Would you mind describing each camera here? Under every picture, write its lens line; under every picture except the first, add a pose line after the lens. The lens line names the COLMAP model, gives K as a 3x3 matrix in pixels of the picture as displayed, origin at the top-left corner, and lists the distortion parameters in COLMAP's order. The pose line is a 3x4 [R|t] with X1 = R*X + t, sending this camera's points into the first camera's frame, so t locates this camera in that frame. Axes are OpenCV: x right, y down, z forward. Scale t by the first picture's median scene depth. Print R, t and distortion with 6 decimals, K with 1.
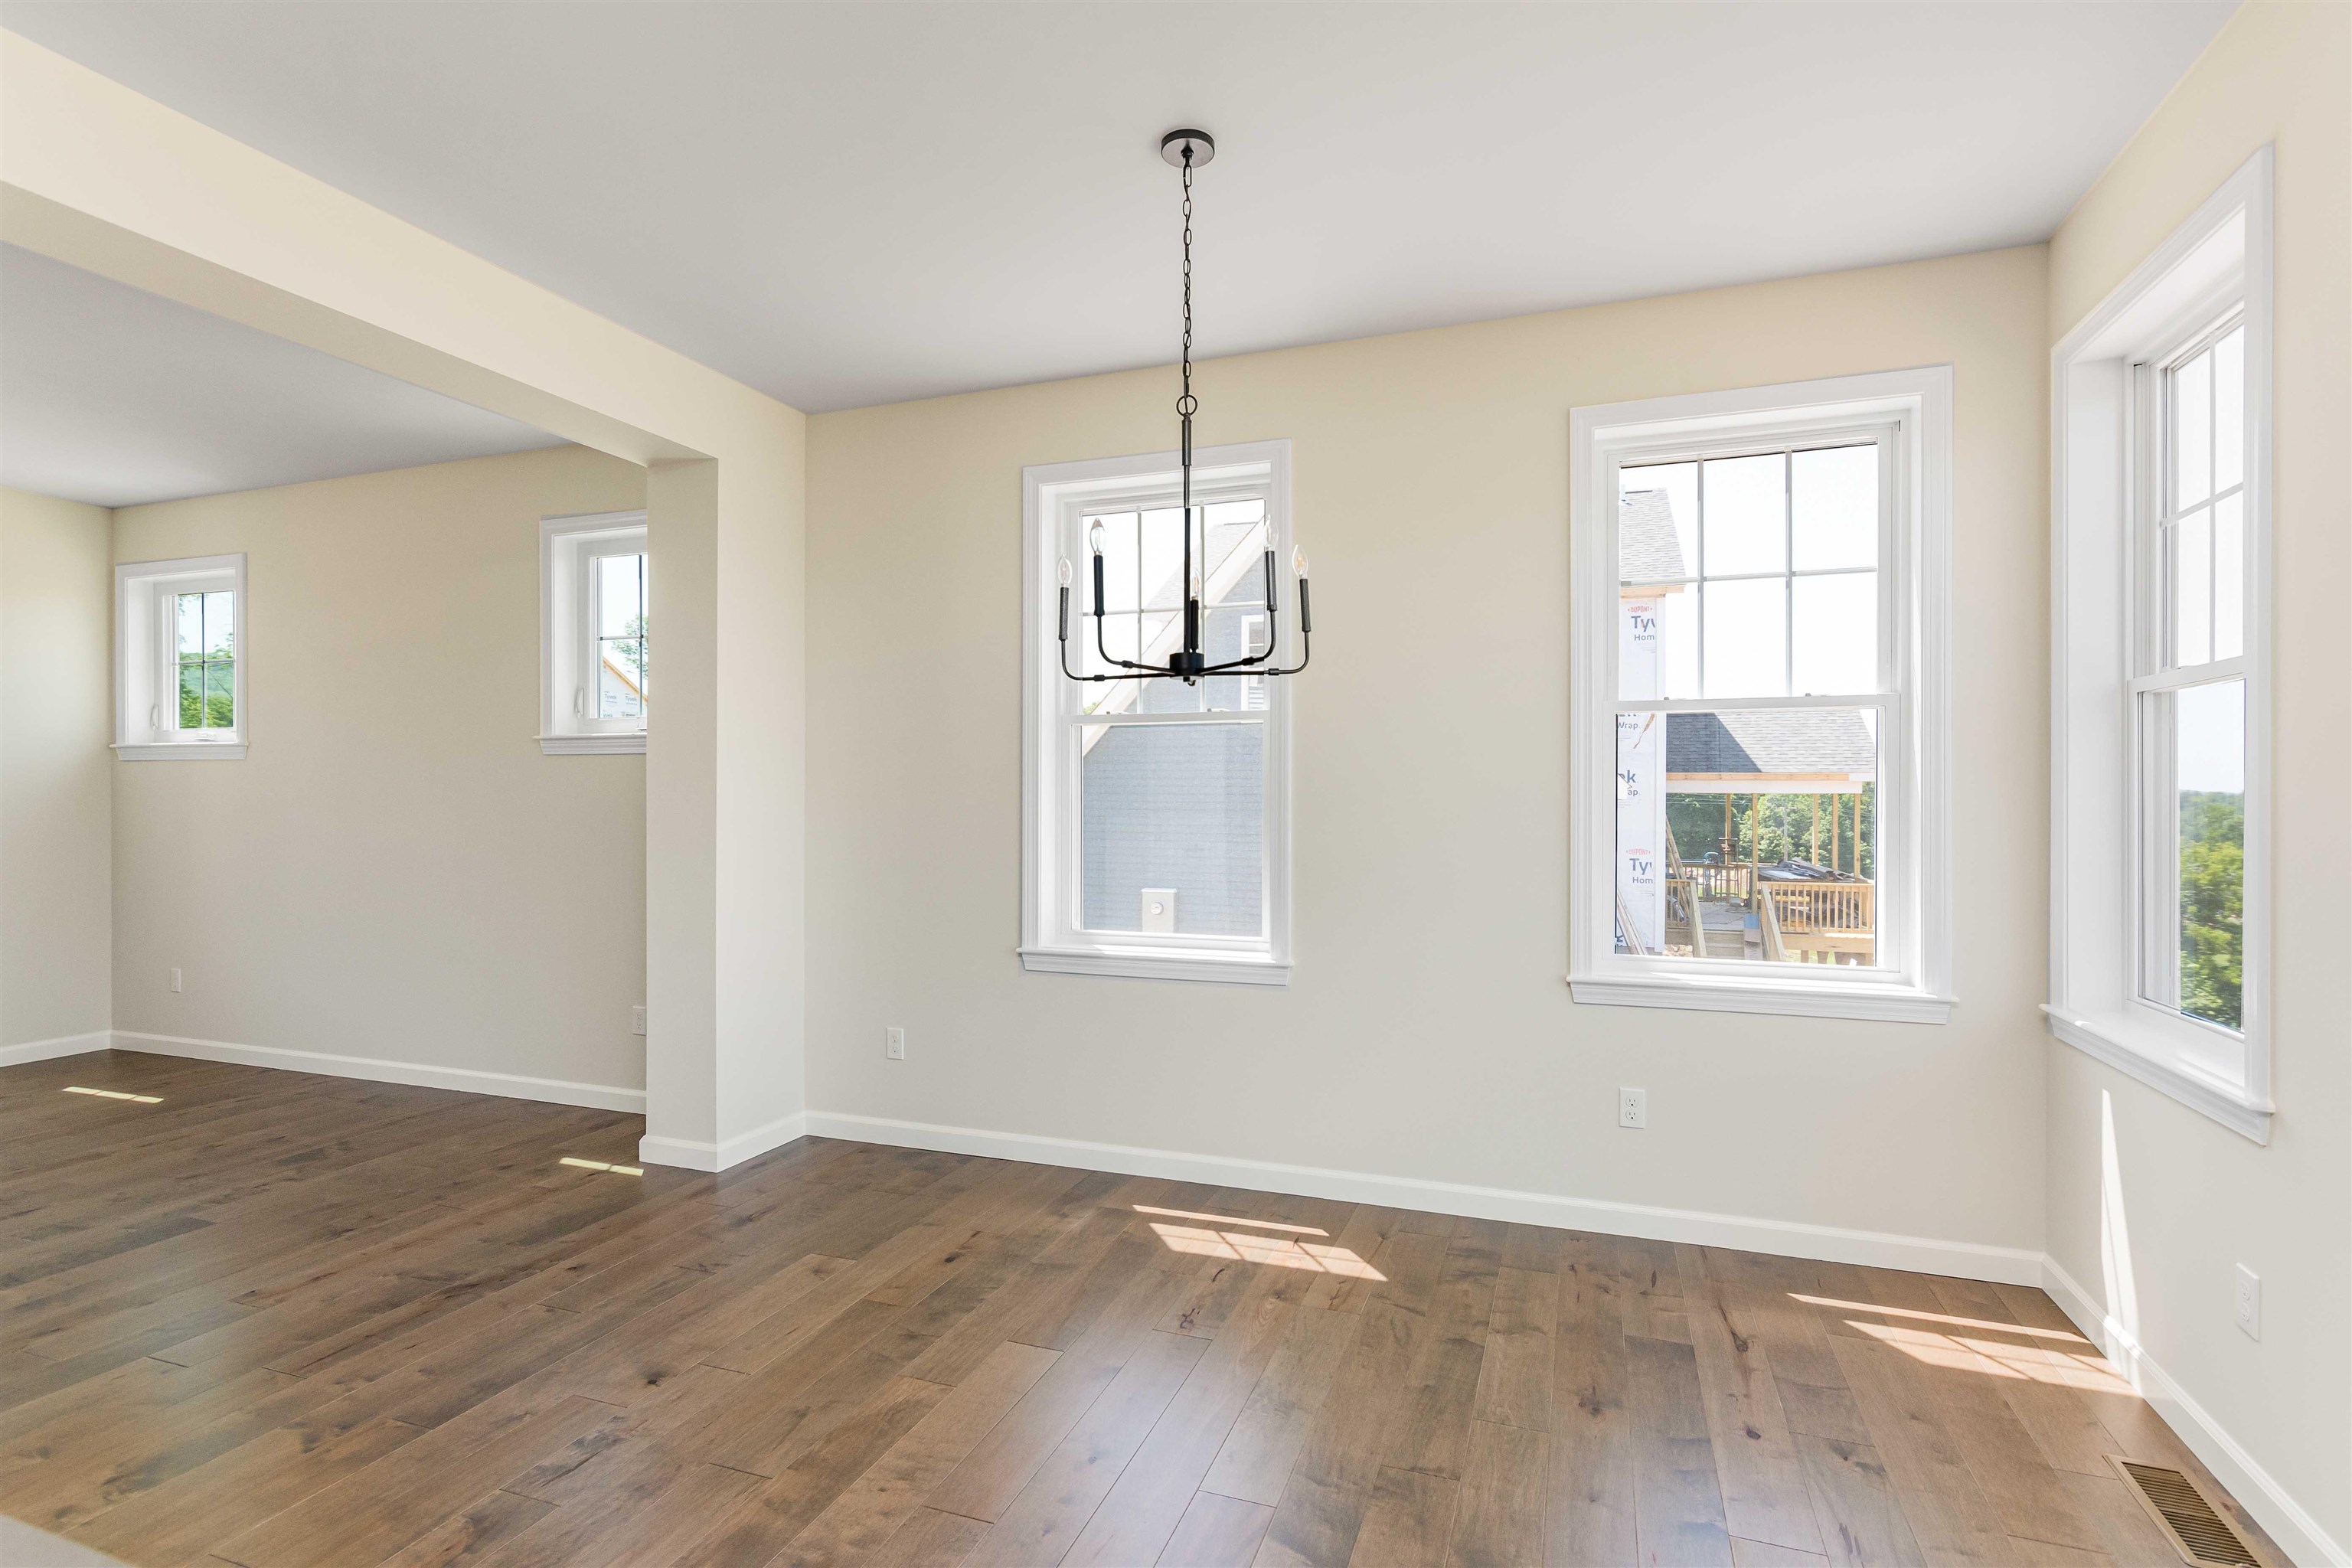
lens RADIAL K [[1138.7, 0, 1173.6], [0, 1138.7, 797.4], [0, 0, 1]] dist [0.000004, 0.000258]
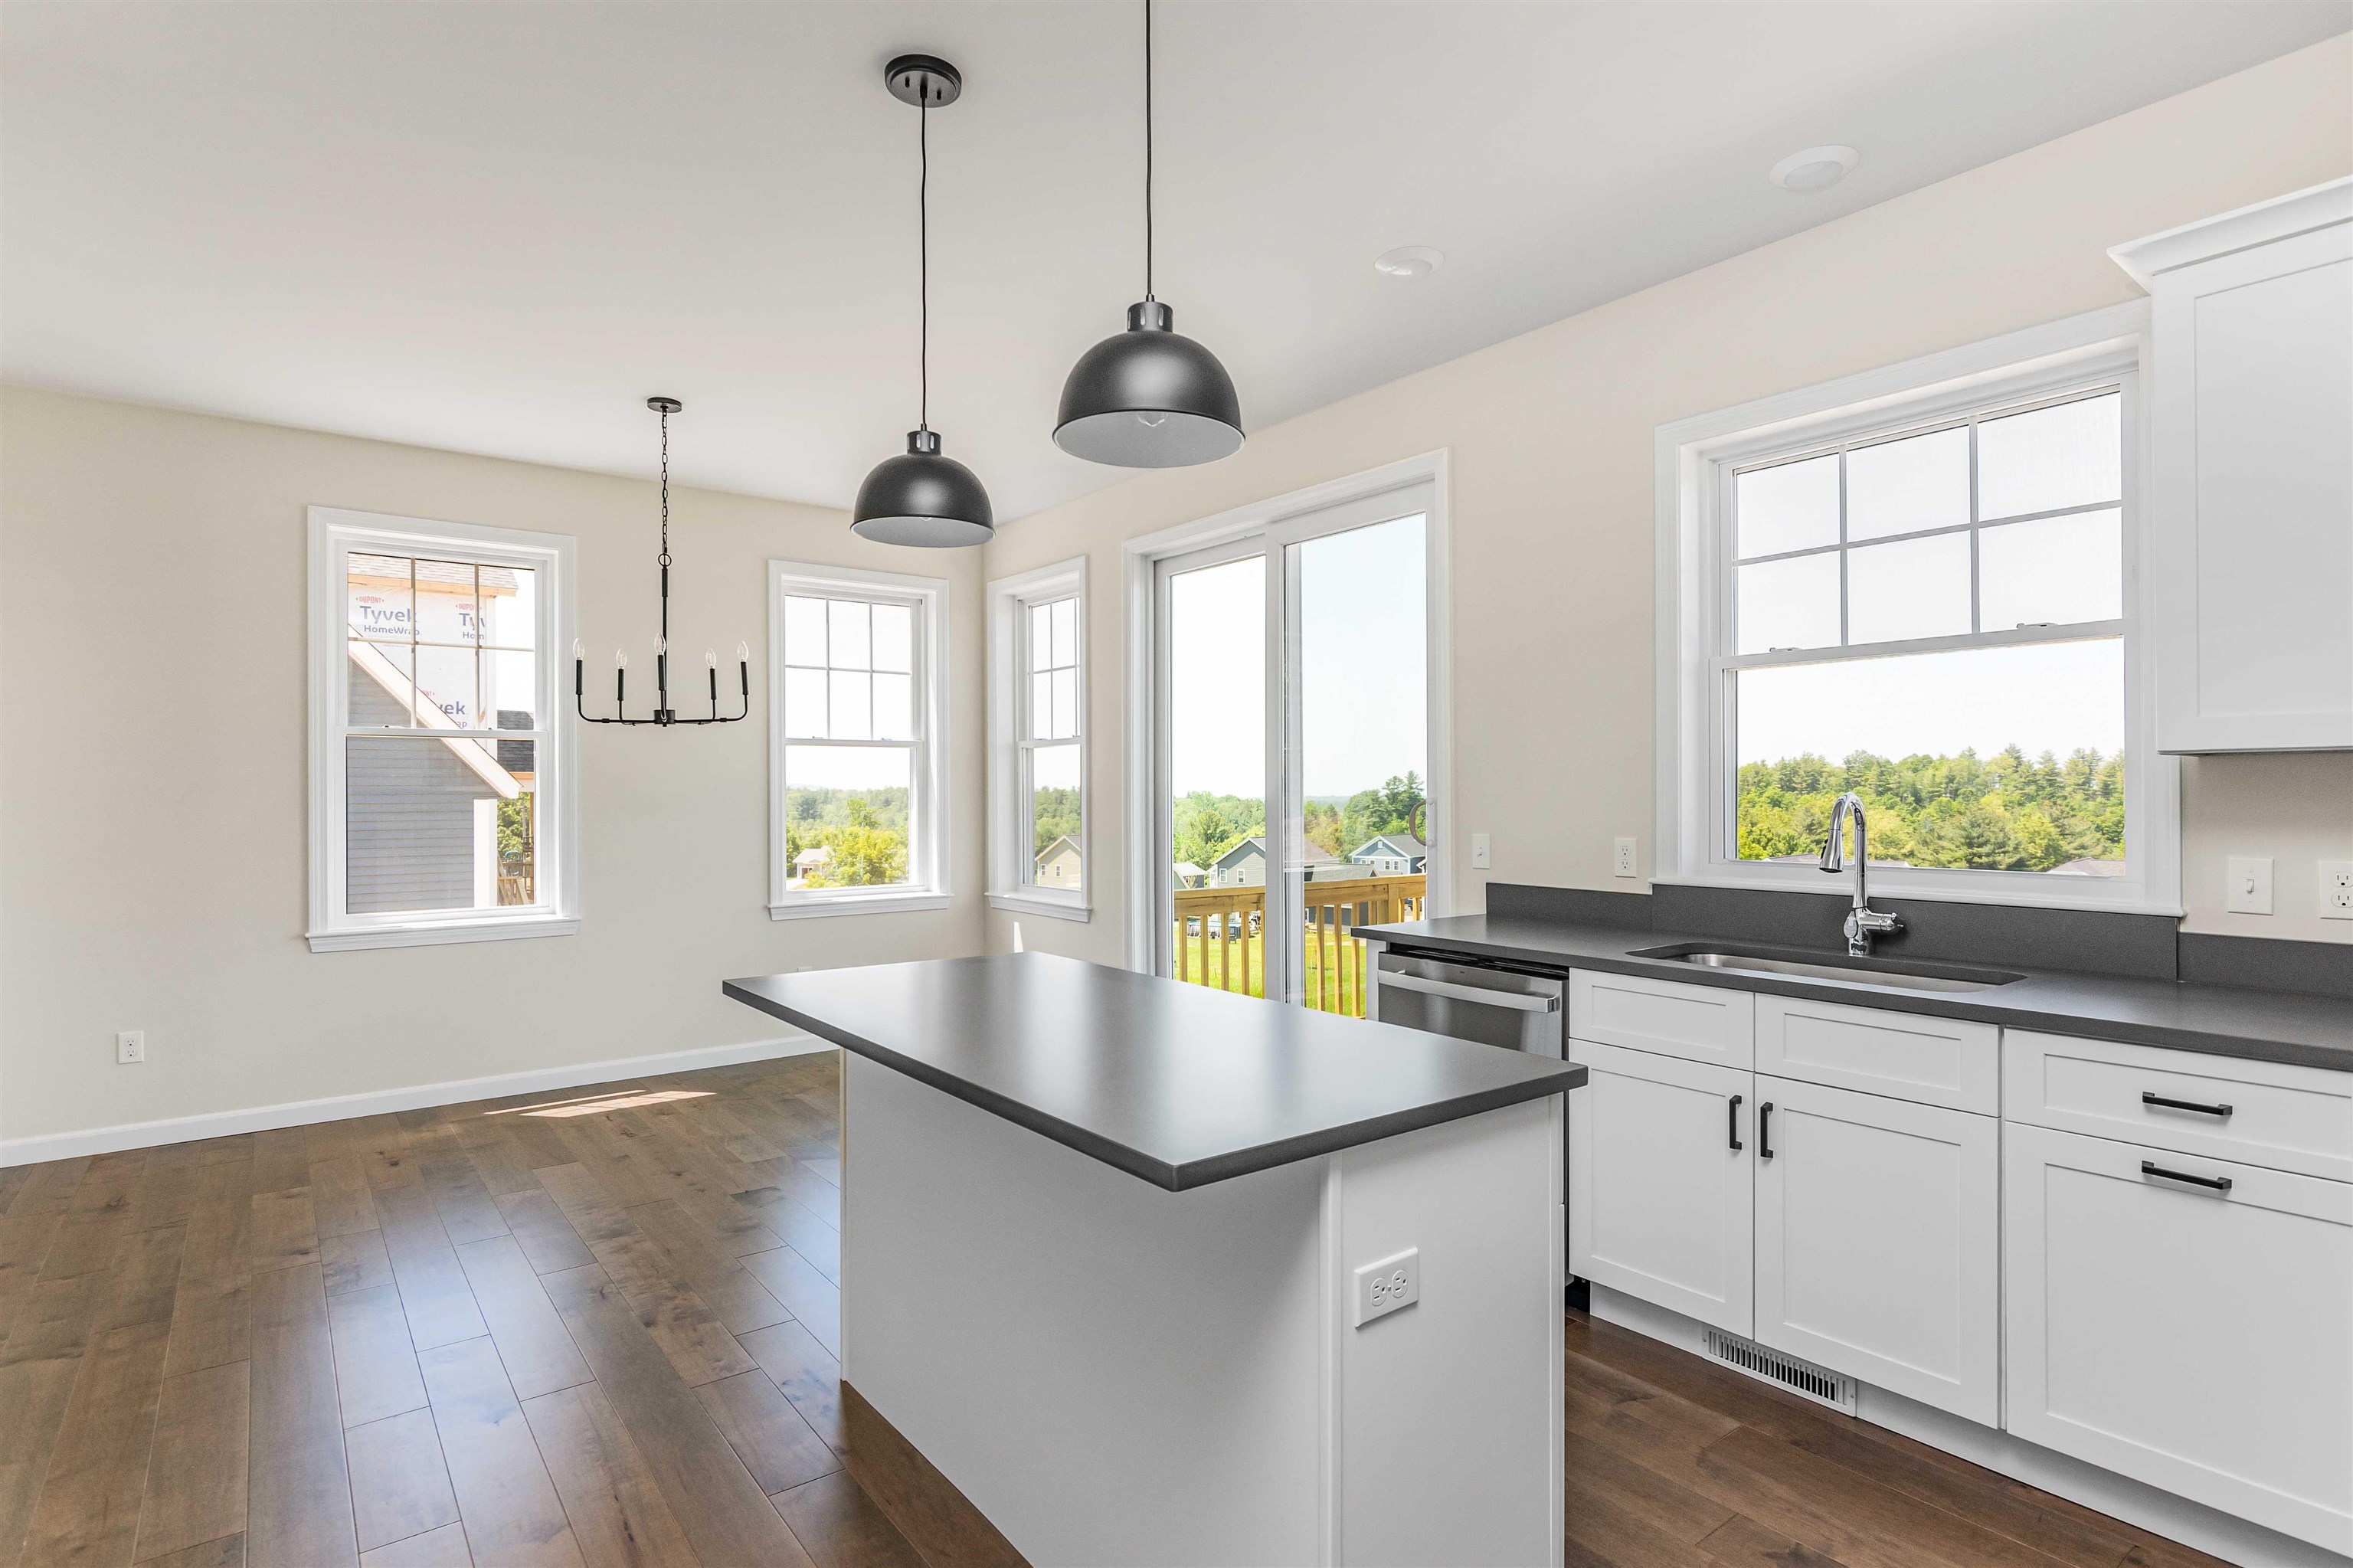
lens RADIAL K [[1185.9, 0, 1176.5], [0, 1185.9, 784.0], [0, 0, 1]] dist [-0.001102, -0.000267]
pose [[0.533761, 0.002972, 0.845630, -0.815186], [0.005312, 0.999962, -0.006868, -0.003114], [-0.845619, 0.008158, 0.533725, -0.425489]]
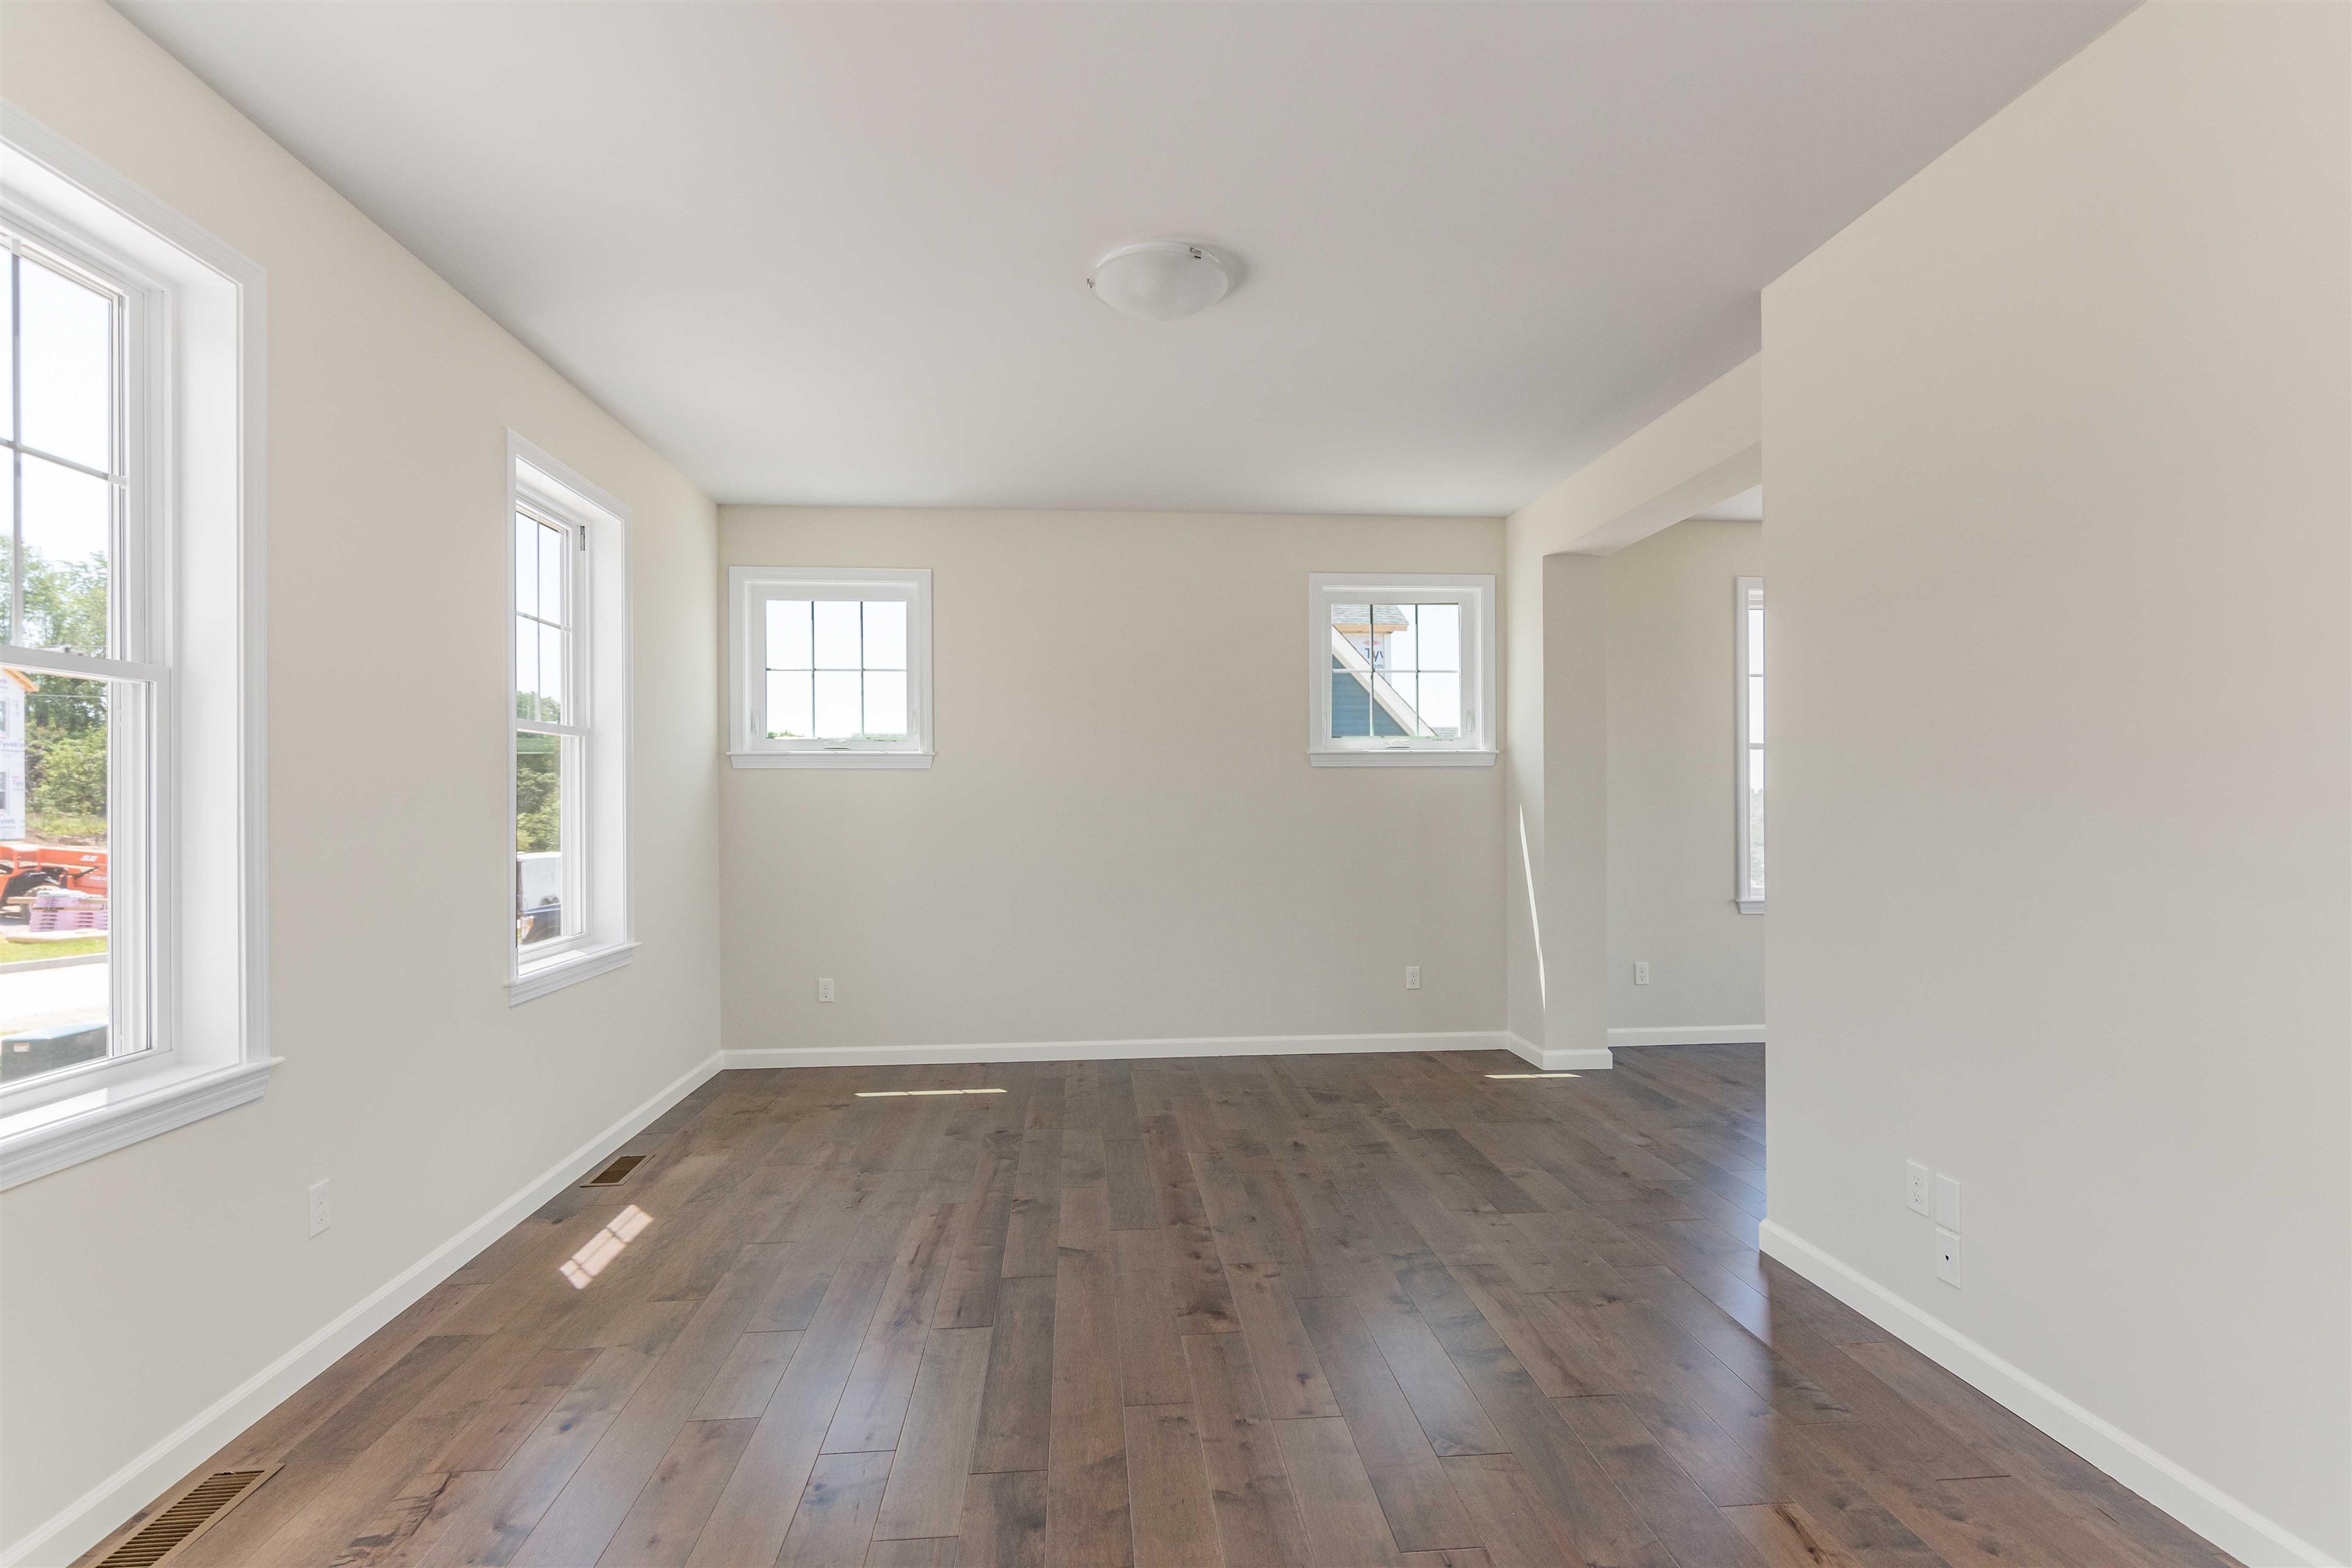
lens RADIAL K [[1138.7, 0, 1173.6], [0, 1138.7, 797.4], [0, 0, 1]] dist [0.000004, 0.000258]
pose [[0.908336, -0.005721, 0.418203, -1.750287], [0.006888, 0.999975, -0.001282, -0.005387], [-0.418185, 0.004045, 0.908353, -0.051941]]
